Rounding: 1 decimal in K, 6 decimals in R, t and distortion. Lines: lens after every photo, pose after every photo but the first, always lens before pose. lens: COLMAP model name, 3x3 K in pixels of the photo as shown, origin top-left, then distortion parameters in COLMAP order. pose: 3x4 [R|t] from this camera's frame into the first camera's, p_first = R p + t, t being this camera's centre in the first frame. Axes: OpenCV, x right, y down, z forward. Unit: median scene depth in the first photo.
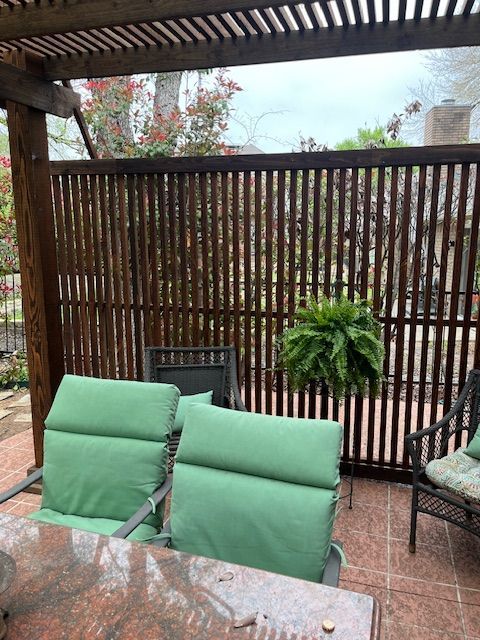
lens RADIAL K [[501.5, 0, 241.2], [0, 501.5, 325.2], [0, 0, 1]] dist [0.046652, -0.055291]
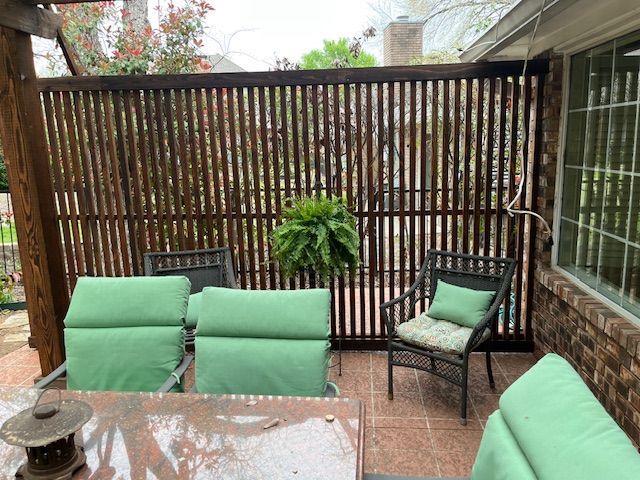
lens RADIAL K [[501.5, 0, 321.8], [0, 501.5, 237.6], [0, 0, 1]] dist [0.046652, -0.055291]
pose [[0.977951, -0.067984, 0.197458, -0.033860], [0.067060, 0.997684, 0.011373, 0.025616], [-0.197774, 0.002119, 0.980245, -0.135340]]
